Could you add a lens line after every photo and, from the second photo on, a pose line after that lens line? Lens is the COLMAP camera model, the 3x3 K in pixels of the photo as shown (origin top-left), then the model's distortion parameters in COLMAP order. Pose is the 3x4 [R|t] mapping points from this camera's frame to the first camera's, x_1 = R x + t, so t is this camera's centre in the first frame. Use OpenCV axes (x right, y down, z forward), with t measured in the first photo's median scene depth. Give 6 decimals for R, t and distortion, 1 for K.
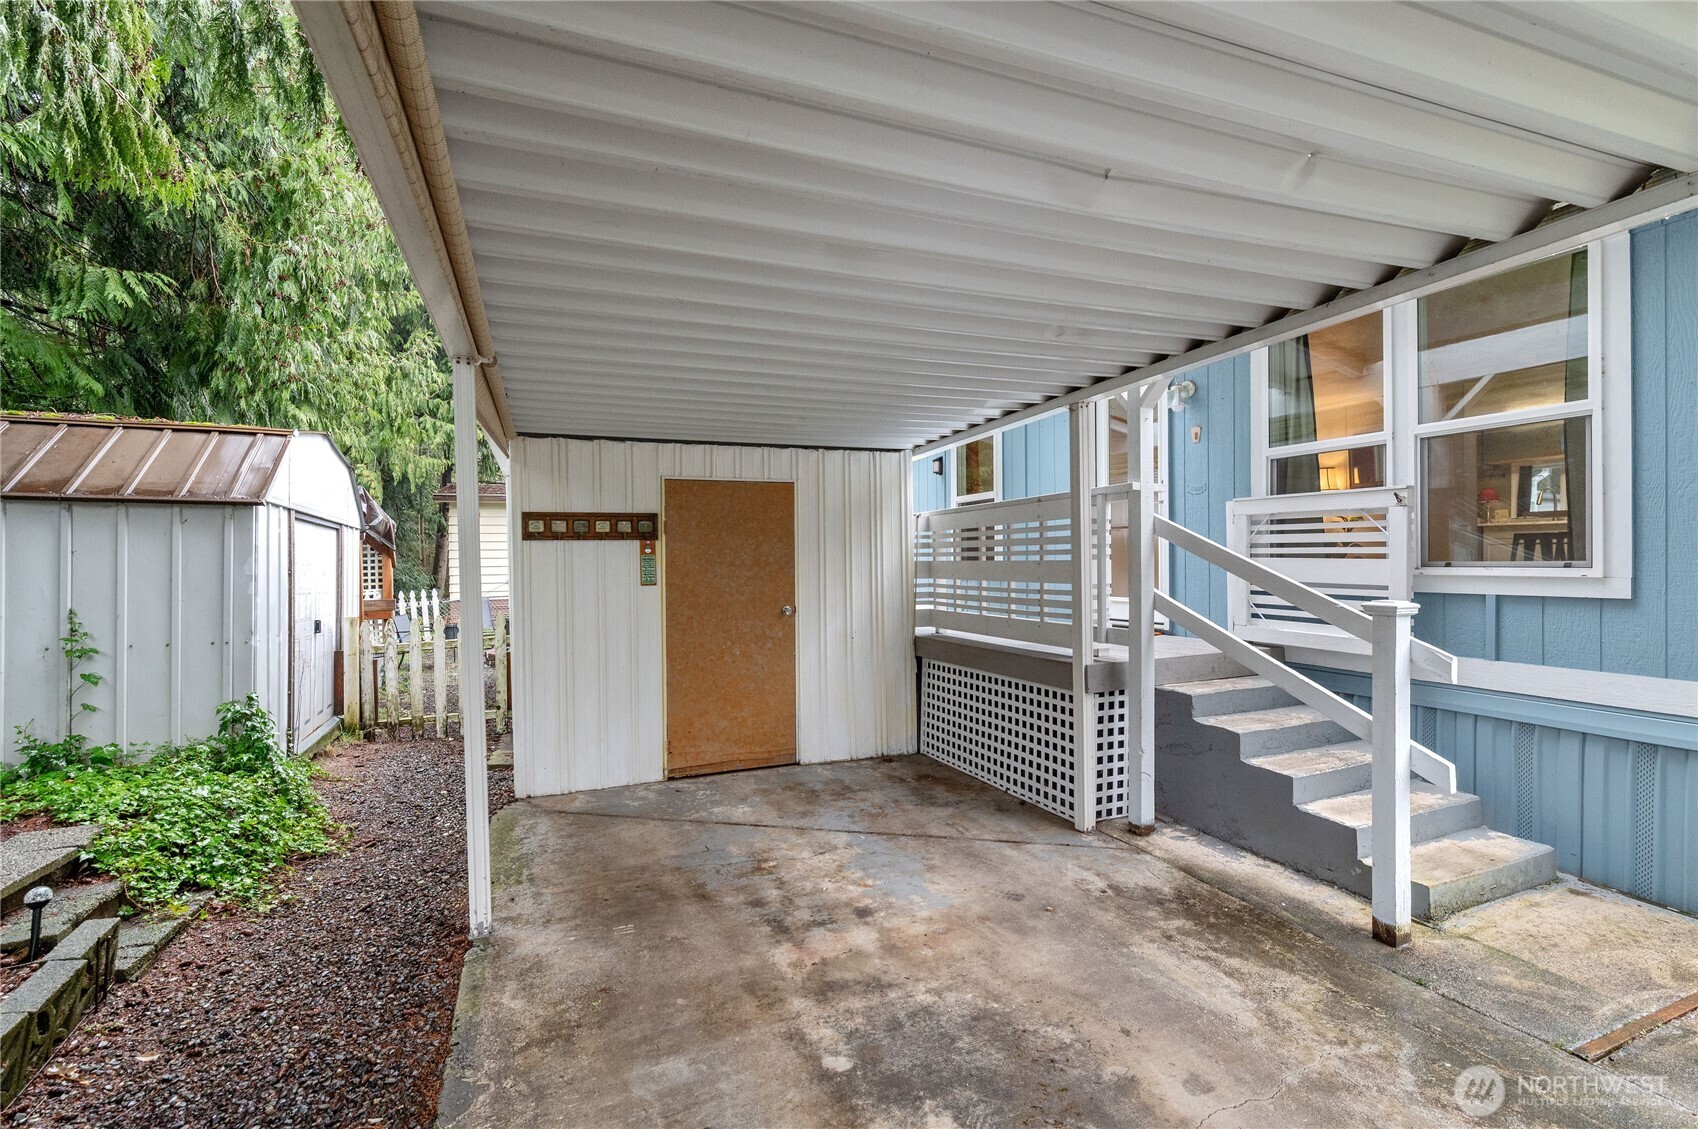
lens RADIAL K [[786.8, 0, 849.0], [0, 786.8, 564.5], [0, 0, 1]] dist [0.000646, 0.005003]
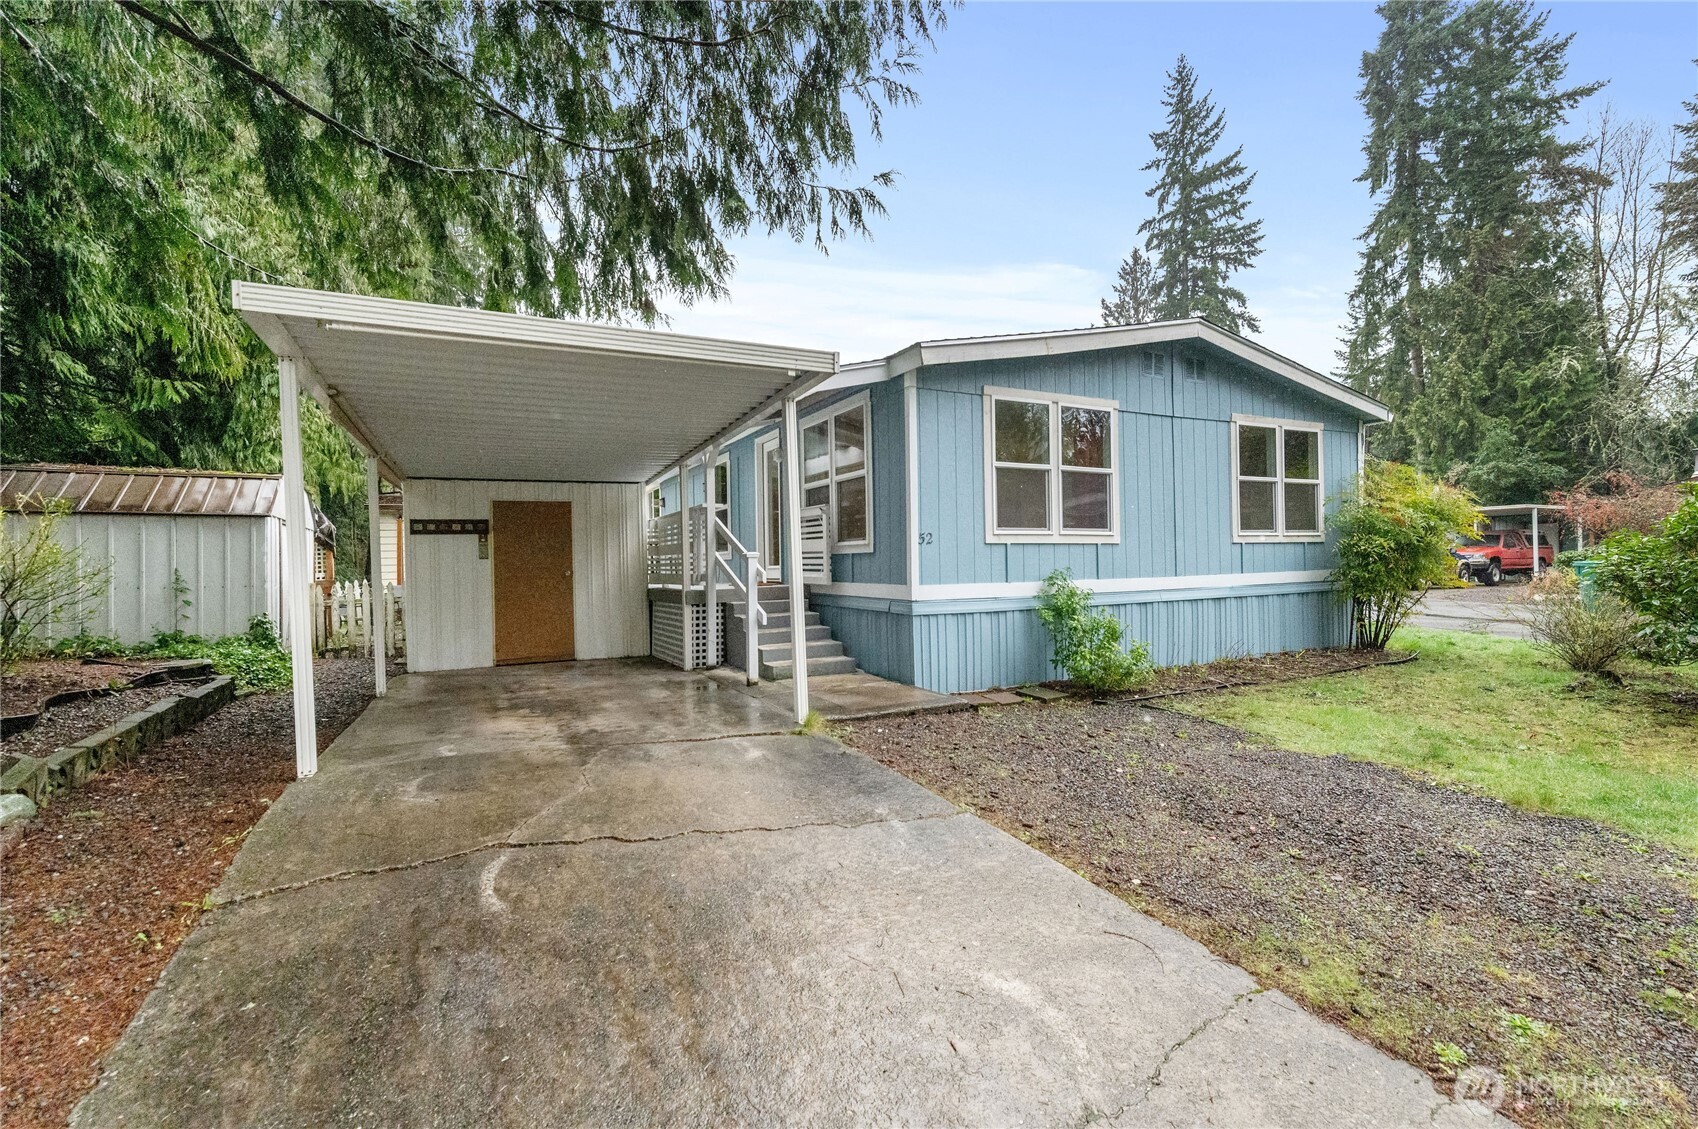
lens RADIAL K [[786.8, 0, 849.0], [0, 786.8, 564.5], [0, 0, 1]] dist [0.000646, 0.005003]
pose [[0.997956, -0.010152, 0.063097, 0.473972], [0.010559, 0.999926, -0.006122, 0.058924], [-0.063030, 0.006776, 0.997989, -0.871302]]
